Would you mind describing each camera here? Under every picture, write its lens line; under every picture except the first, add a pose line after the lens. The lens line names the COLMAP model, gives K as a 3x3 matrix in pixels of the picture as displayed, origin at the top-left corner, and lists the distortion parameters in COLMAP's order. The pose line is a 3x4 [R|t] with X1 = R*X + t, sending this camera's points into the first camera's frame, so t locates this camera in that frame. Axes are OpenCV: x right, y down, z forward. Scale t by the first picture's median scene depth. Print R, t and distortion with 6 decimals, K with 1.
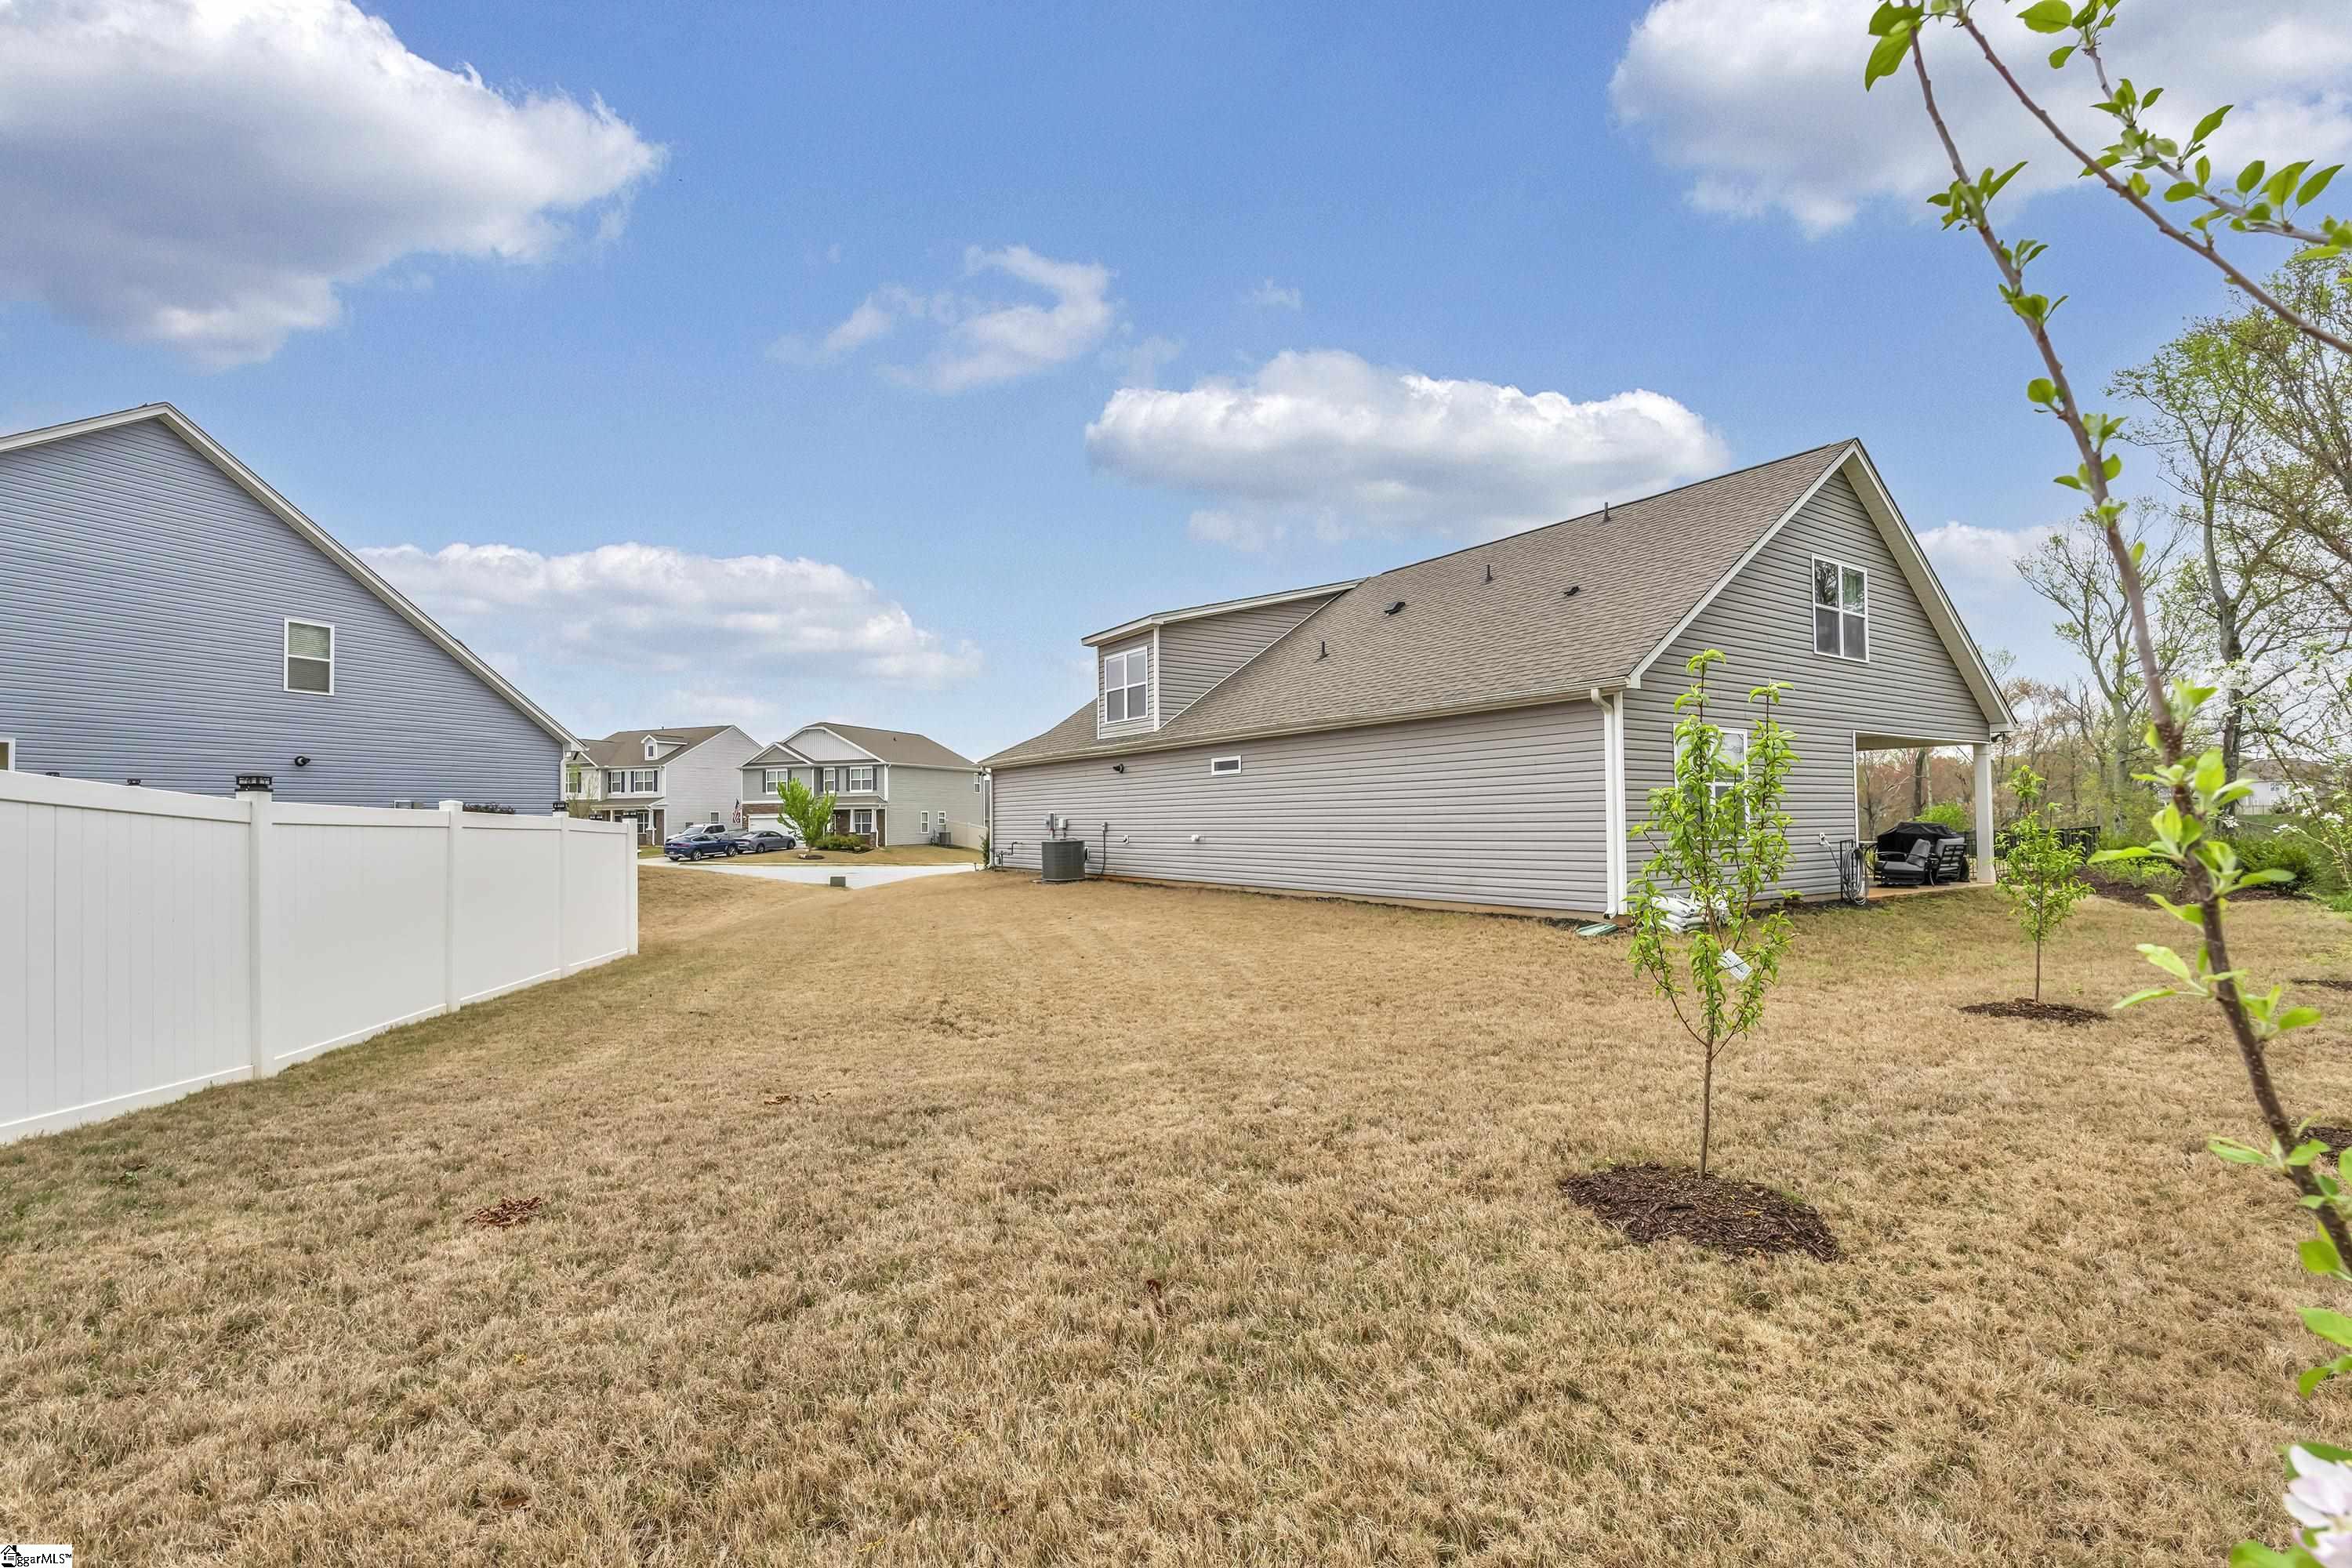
lens RADIAL K [[1027.1, 0, 1182.9], [0, 1027.1, 789.7], [0, 0, 1]] dist [0.001670, 0.000066]
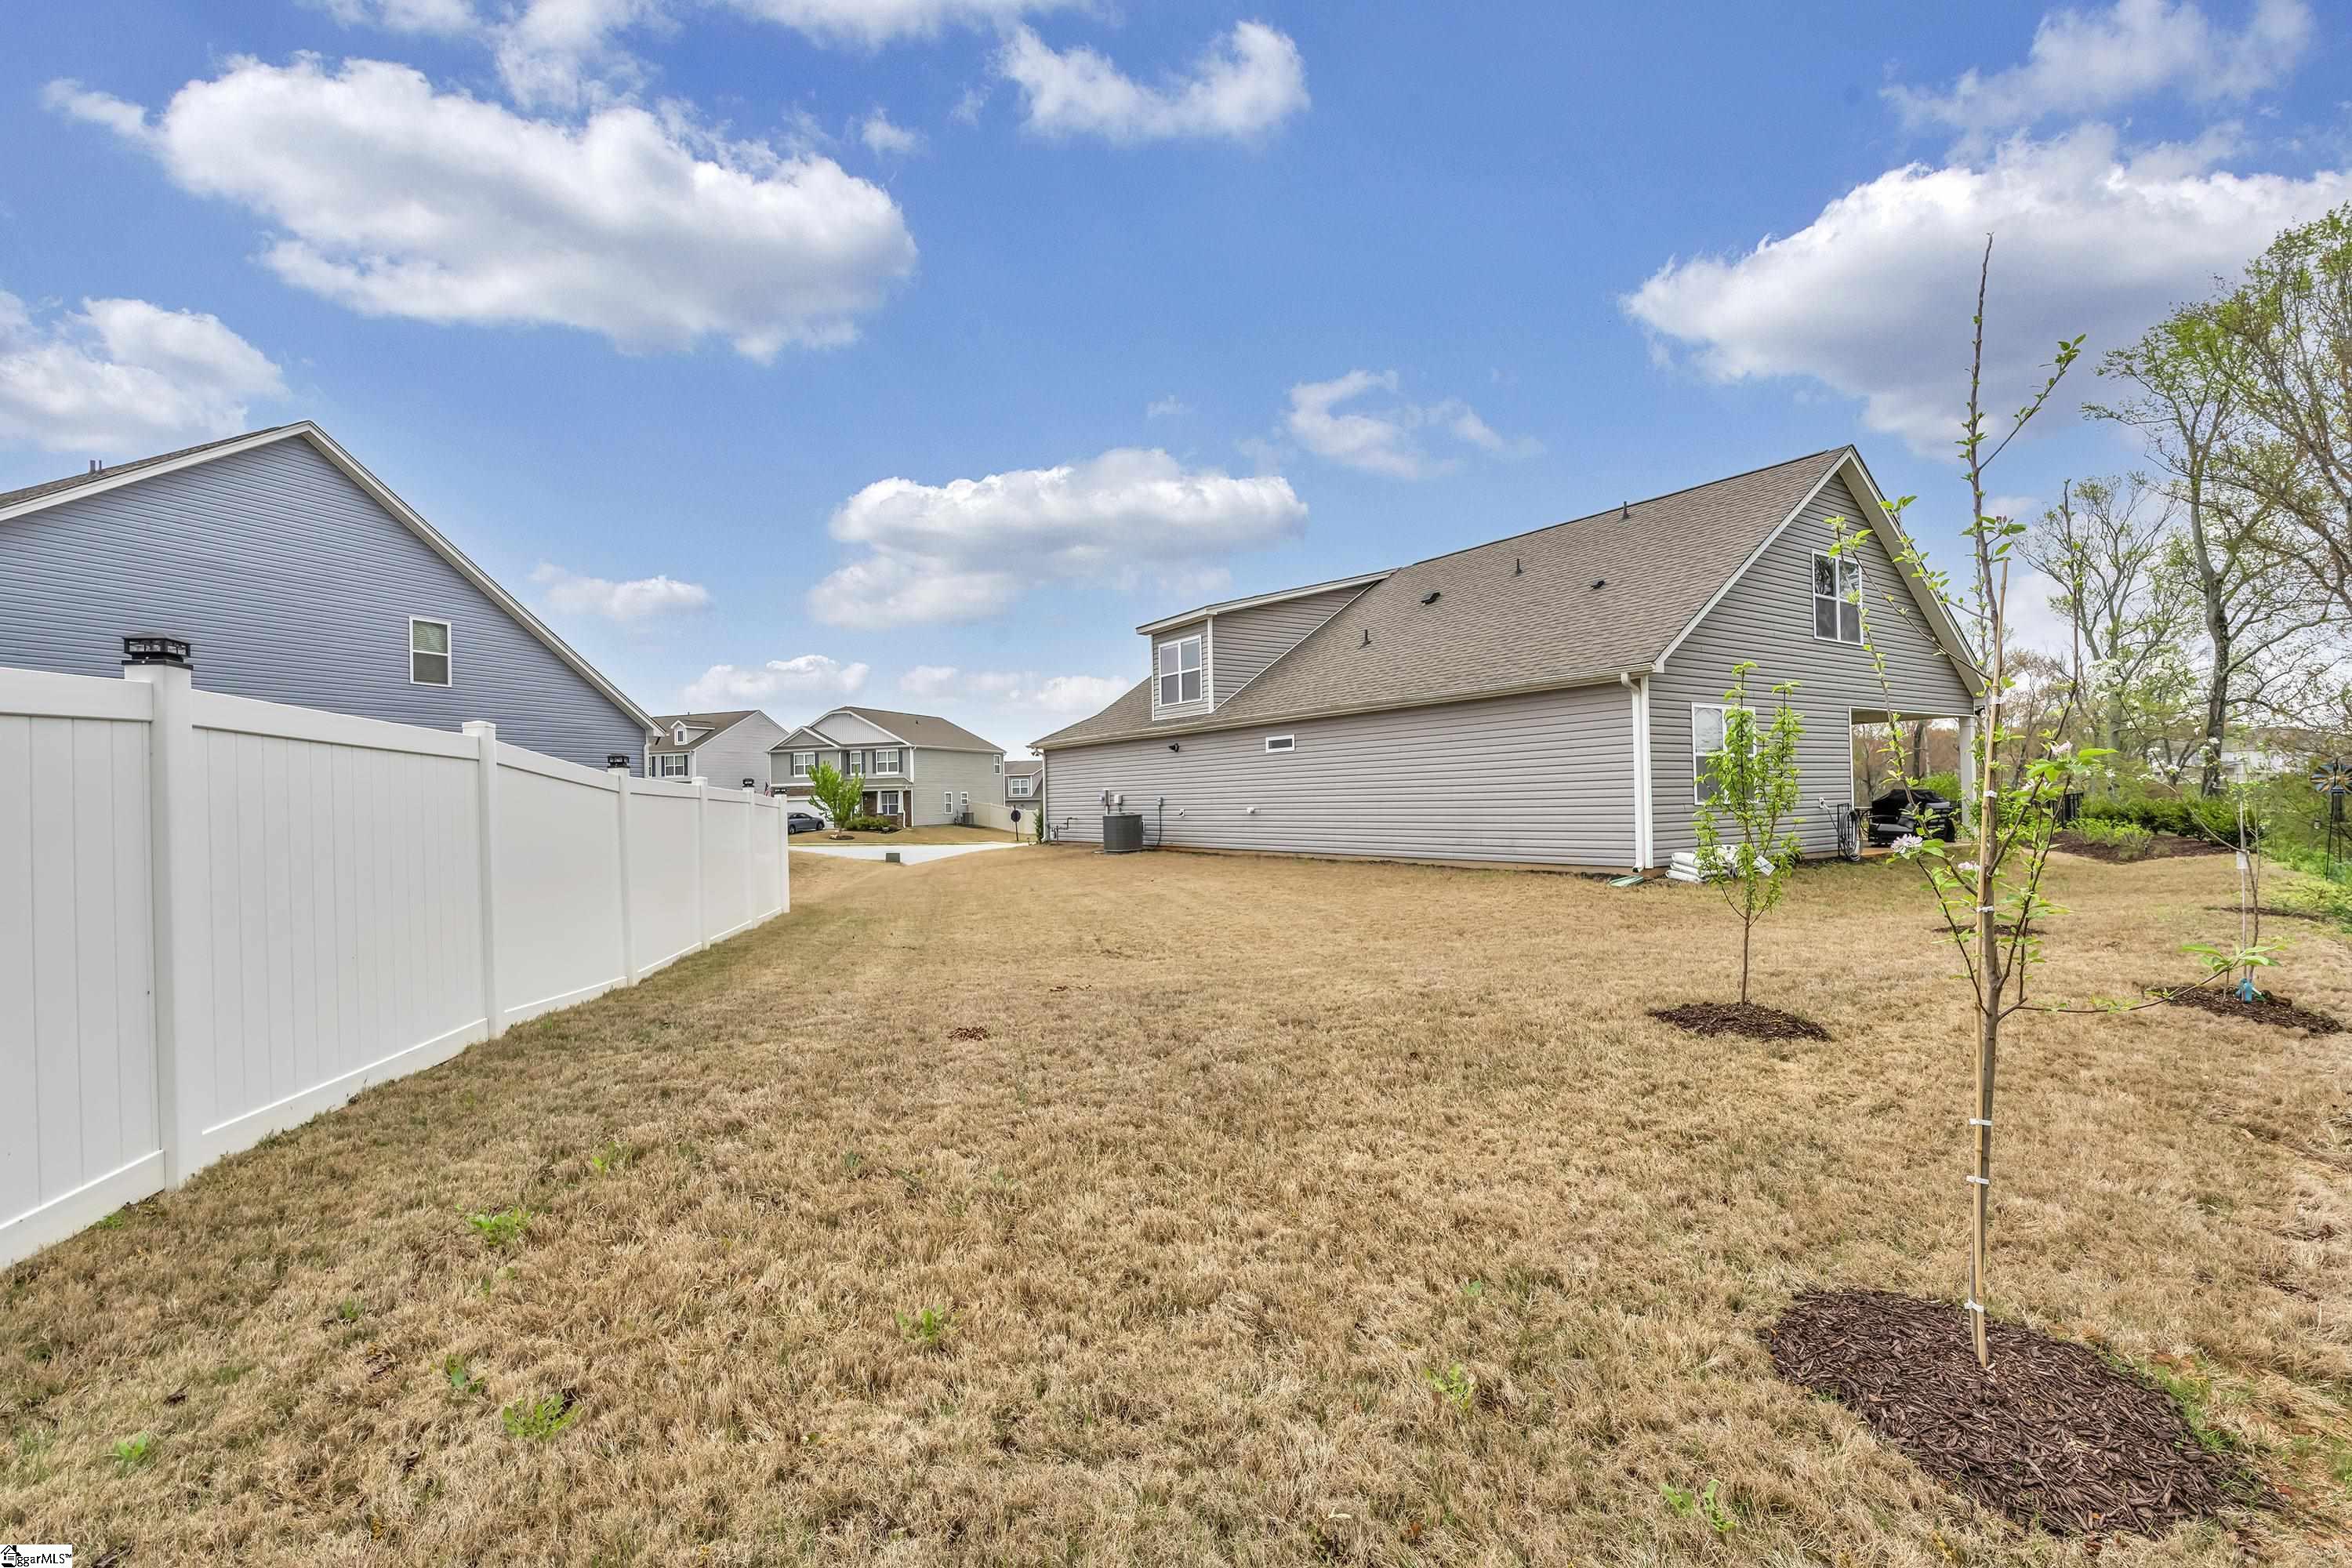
lens RADIAL K [[1043.6, 0, 1176.0], [0, 1043.6, 784.0], [0, 0, 1]] dist [0.003506, -0.000044]
pose [[0.999943, -0.010369, 0.002638, -0.065705], [0.010333, 0.999860, 0.013142, 0.003446], [-0.002774, -0.013114, 0.999910, -0.106385]]
